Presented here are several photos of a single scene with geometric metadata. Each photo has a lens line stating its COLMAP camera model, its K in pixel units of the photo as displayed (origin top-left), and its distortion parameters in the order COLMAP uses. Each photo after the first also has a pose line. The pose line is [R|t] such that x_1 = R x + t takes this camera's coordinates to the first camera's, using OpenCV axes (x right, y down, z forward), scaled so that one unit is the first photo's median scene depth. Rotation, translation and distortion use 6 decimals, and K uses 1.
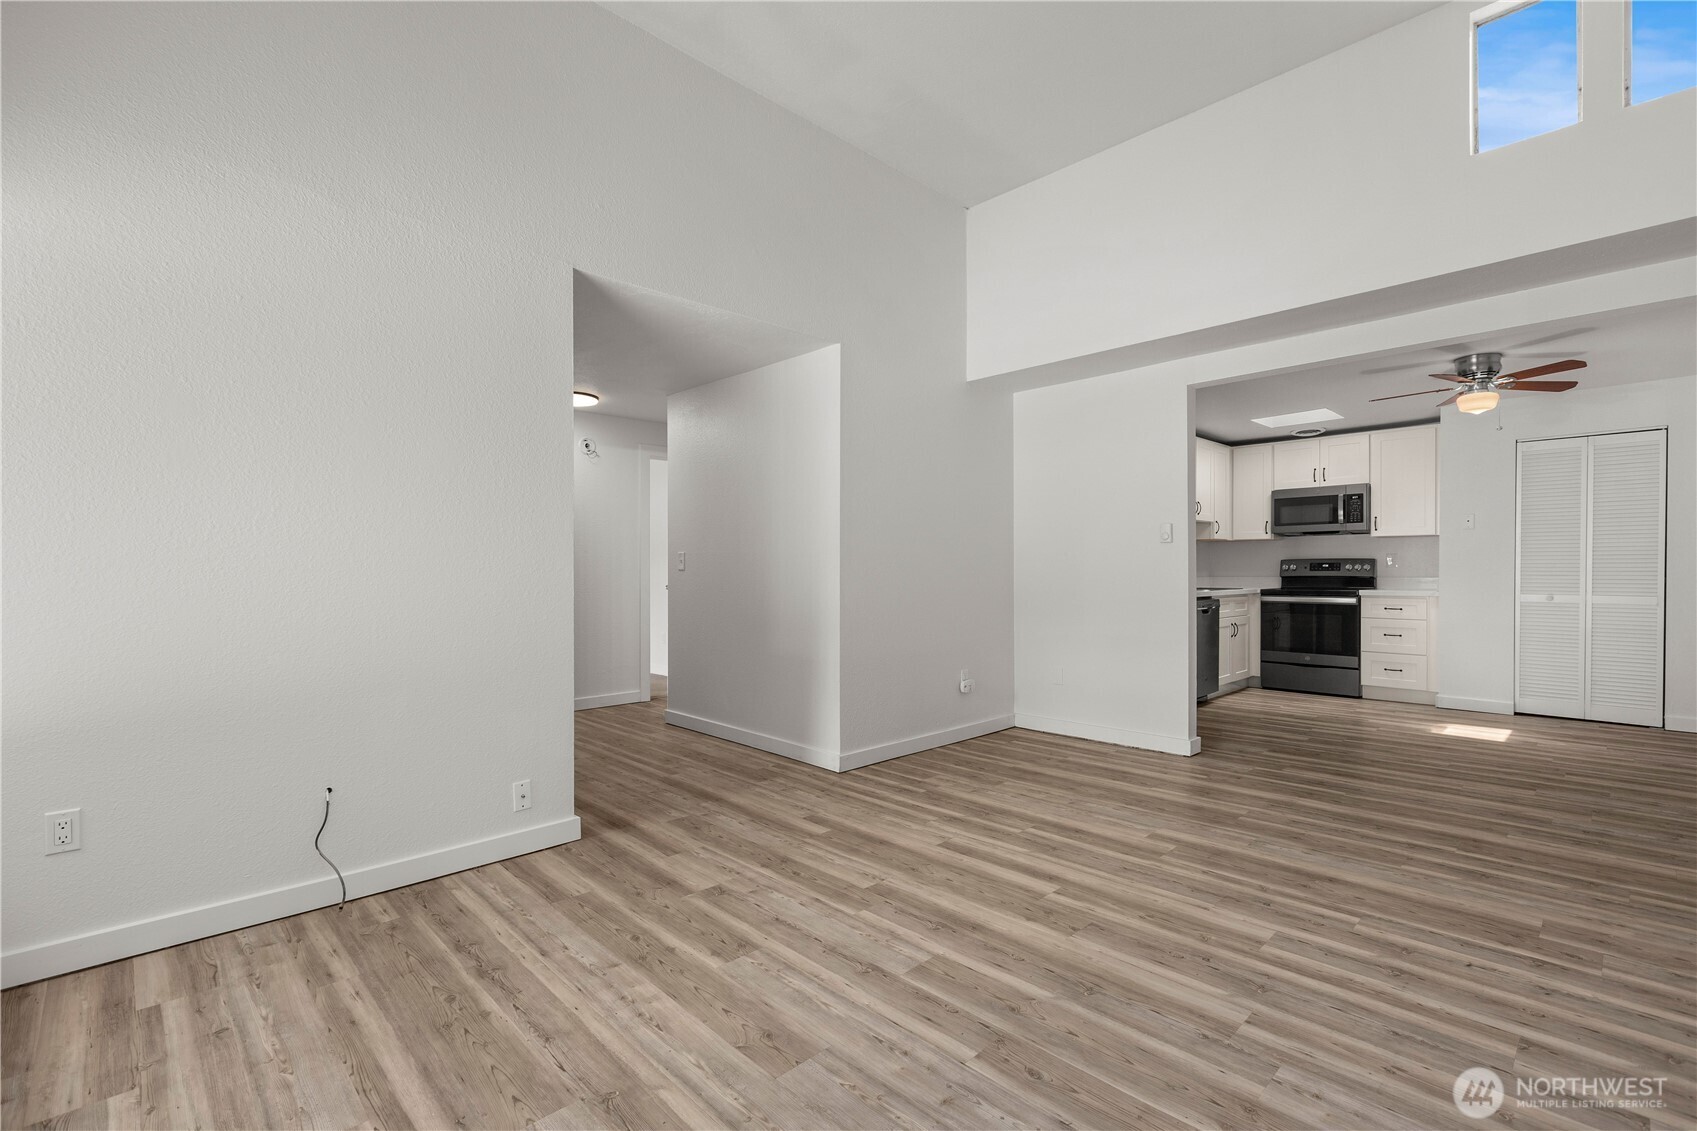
lens RADIAL K [[761.7, 0, 857.8], [0, 761.7, 575.2], [0, 0, 1]] dist [-0.000423, -0.000352]
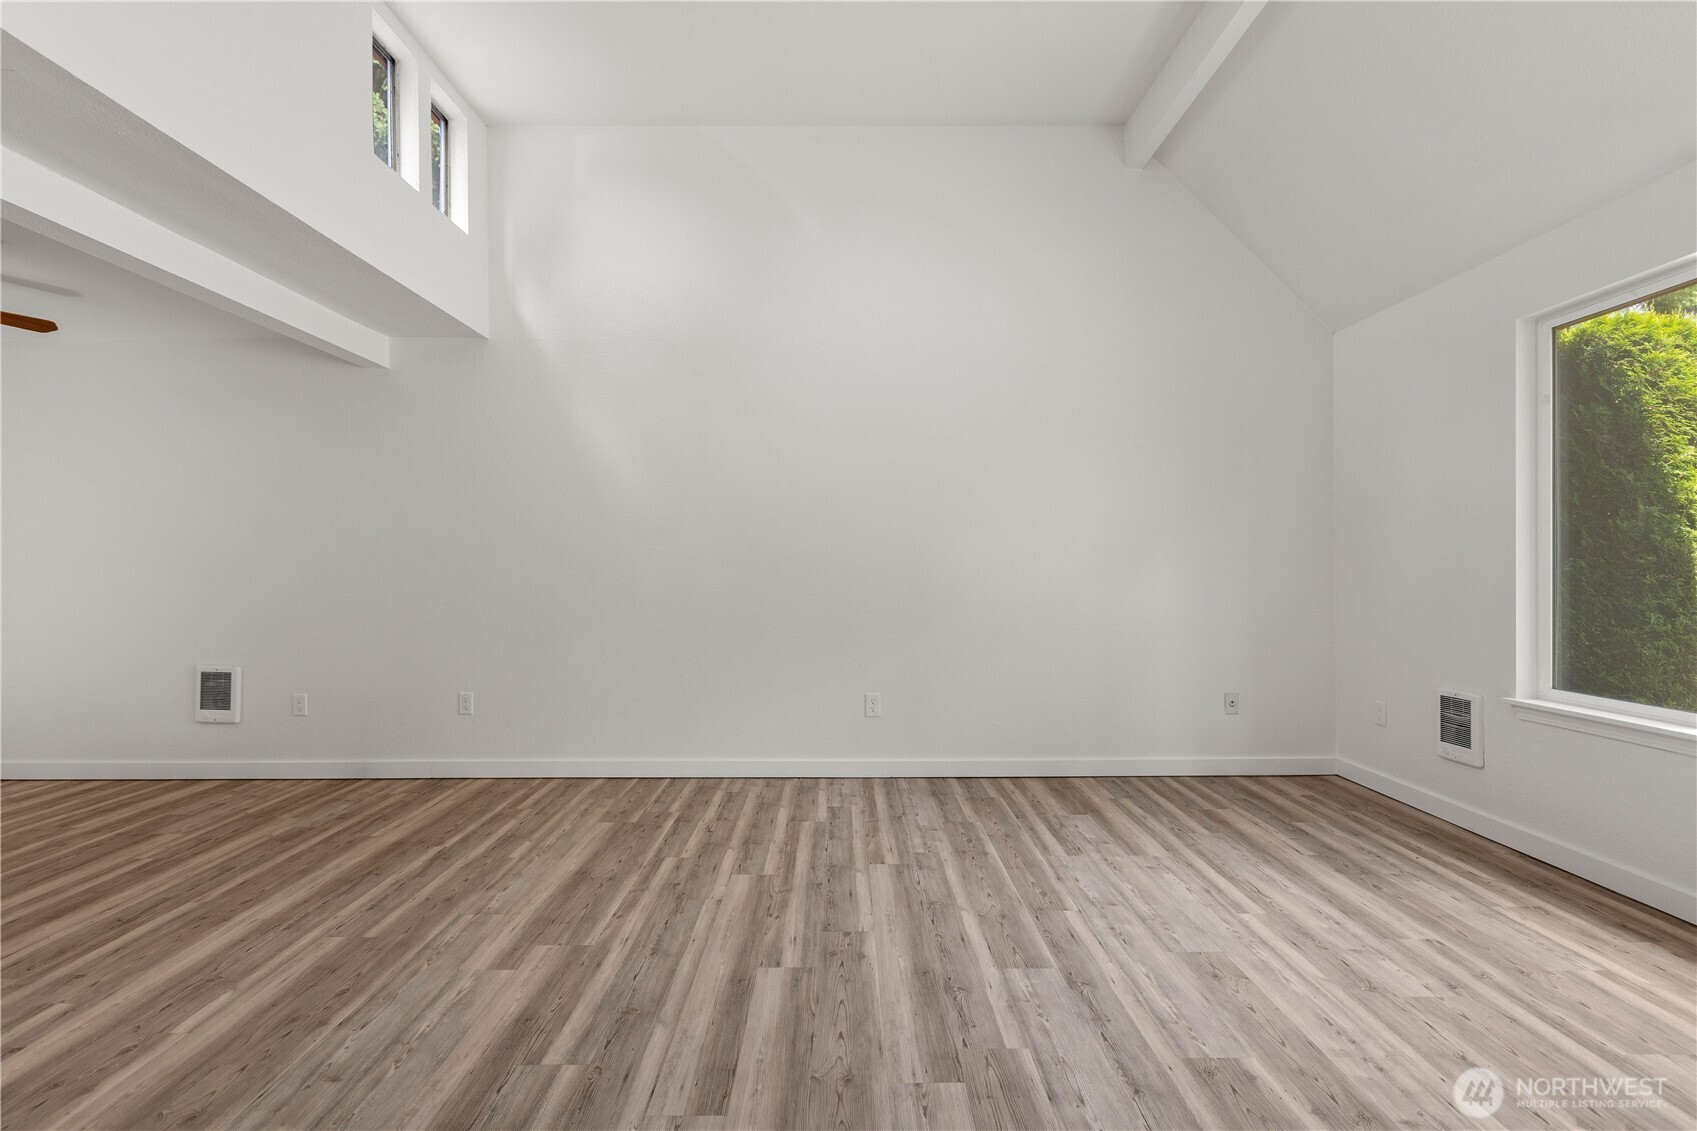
lens RADIAL K [[763.6, 0, 836.8], [0, 763.6, 574.1], [0, 0, 1]] dist [0.002566, -0.001792]
pose [[-0.709297, 0.002055, 0.704907, -0.321233], [0.013987, 0.999840, 0.011159, -0.009956], [-0.704771, 0.017775, -0.709212, 1.353546]]
